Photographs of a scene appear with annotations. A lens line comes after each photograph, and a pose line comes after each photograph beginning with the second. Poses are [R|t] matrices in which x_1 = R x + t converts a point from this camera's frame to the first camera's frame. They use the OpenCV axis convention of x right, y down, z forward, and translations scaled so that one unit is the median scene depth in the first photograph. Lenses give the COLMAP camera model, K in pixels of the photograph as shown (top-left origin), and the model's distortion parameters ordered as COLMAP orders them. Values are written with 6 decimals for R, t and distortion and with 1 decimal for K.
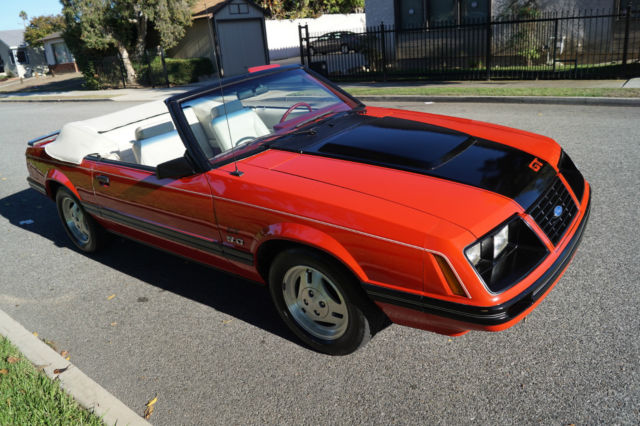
lens RADIAL K [[495.3, 0, 304.3], [0, 495.3, 213.1], [0, 0, 1]] dist [-0.077915, 0.005418]
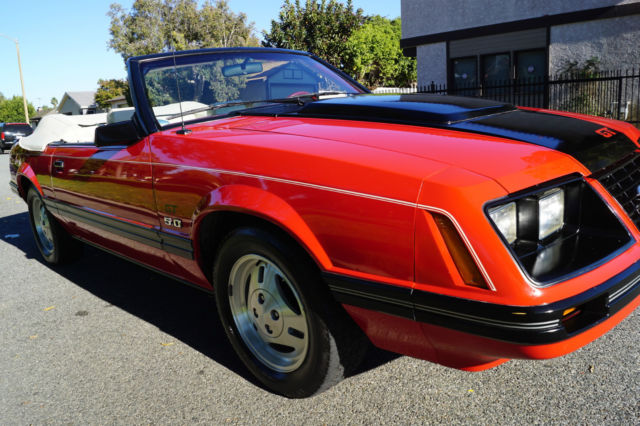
lens RADIAL K [[495.3, 0, 304.3], [0, 495.3, 213.1], [0, 0, 1]] dist [-0.077915, 0.005418]
pose [[0.992659, 0.058733, -0.105724, 0.130690], [-0.073841, 0.986645, -0.145188, 0.135055], [0.095784, 0.151929, 0.983739, 0.306492]]
